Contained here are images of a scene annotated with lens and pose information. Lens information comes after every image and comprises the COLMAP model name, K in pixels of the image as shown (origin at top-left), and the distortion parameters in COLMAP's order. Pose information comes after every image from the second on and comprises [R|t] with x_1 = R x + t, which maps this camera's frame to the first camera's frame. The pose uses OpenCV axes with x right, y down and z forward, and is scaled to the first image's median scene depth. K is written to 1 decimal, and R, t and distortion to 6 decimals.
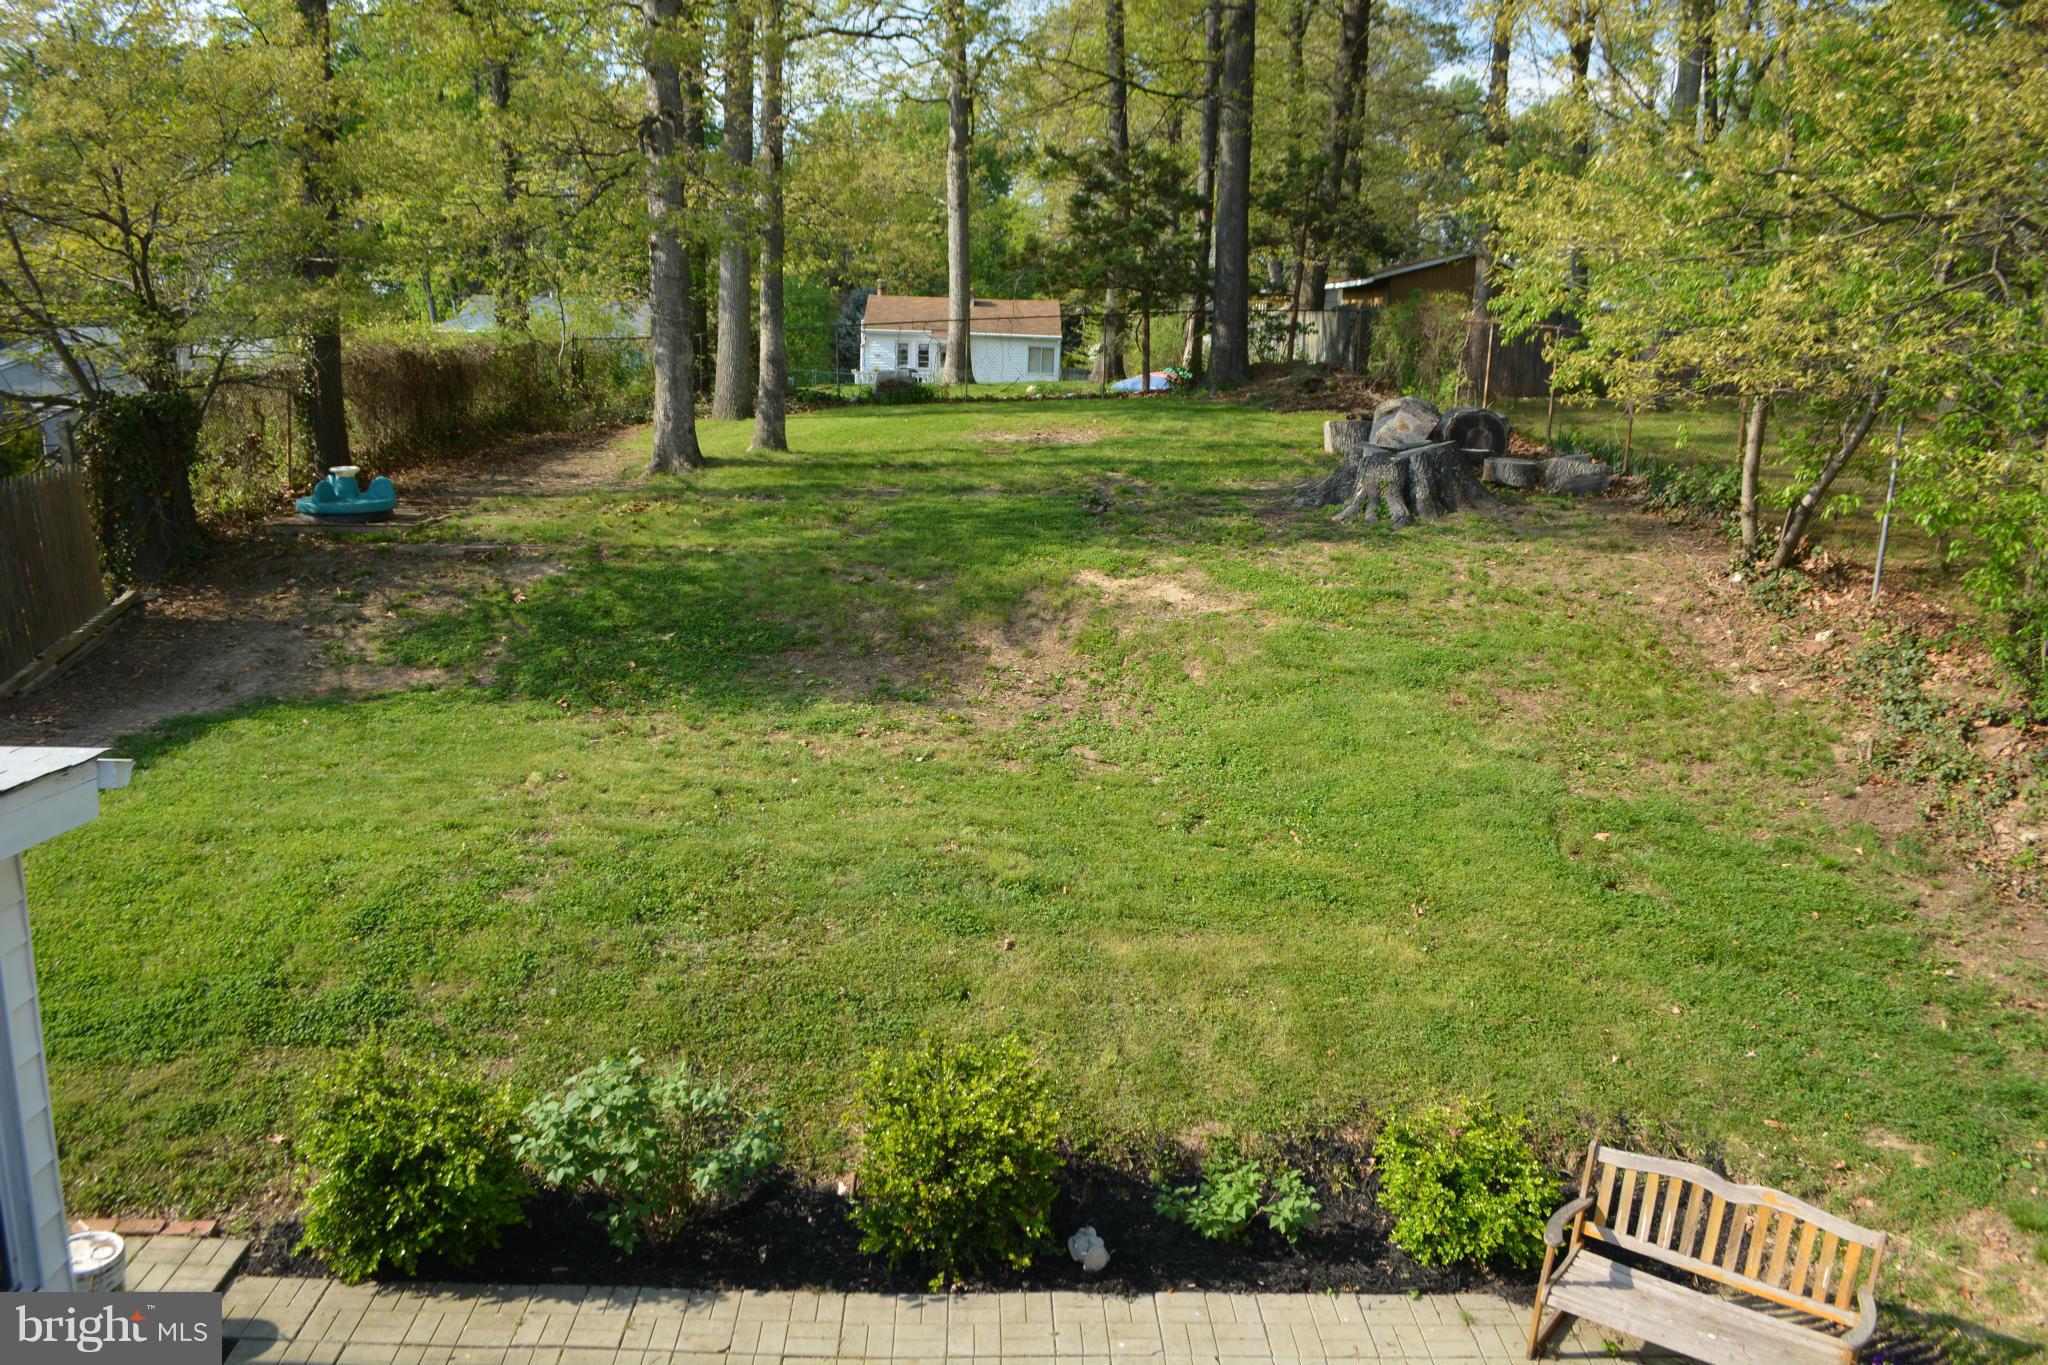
lens RADIAL K [[1633.2, 0, 1023.8], [0, 1633.2, 710.7], [0, 0, 1]] dist [-0.084708, 0.006954]
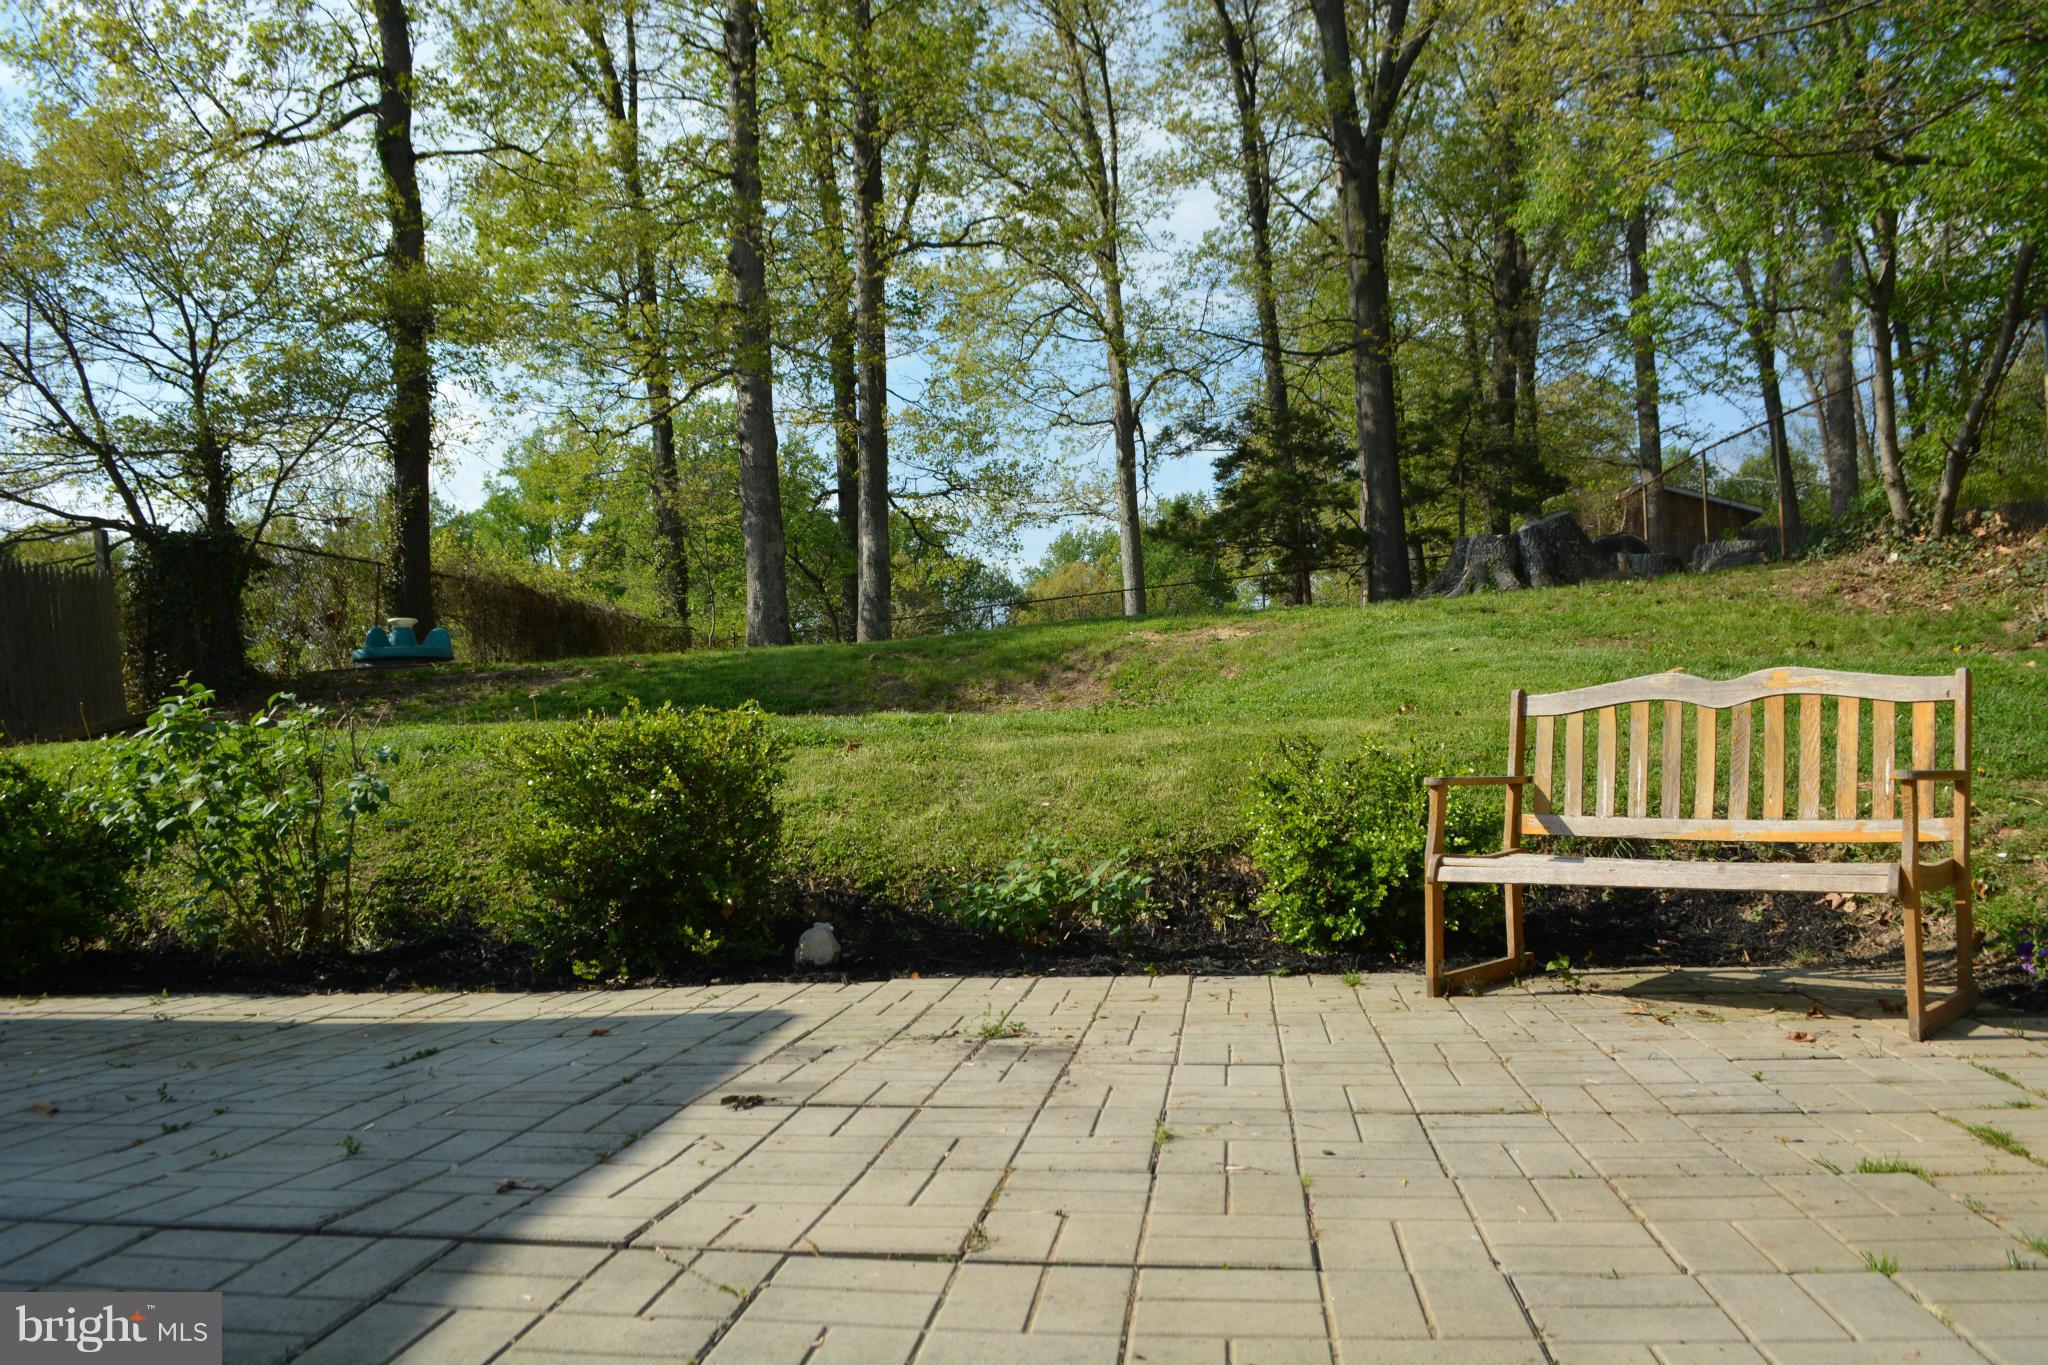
lens RADIAL K [[1633.2, 0, 1023.8], [0, 1633.2, 710.7], [0, 0, 1]] dist [-0.084708, 0.006954]
pose [[0.986082, -0.069929, -0.150841, 0.219457], [0.028030, 0.964183, -0.263754, 0.384430], [0.163883, 0.255855, 0.952723, 0.287925]]
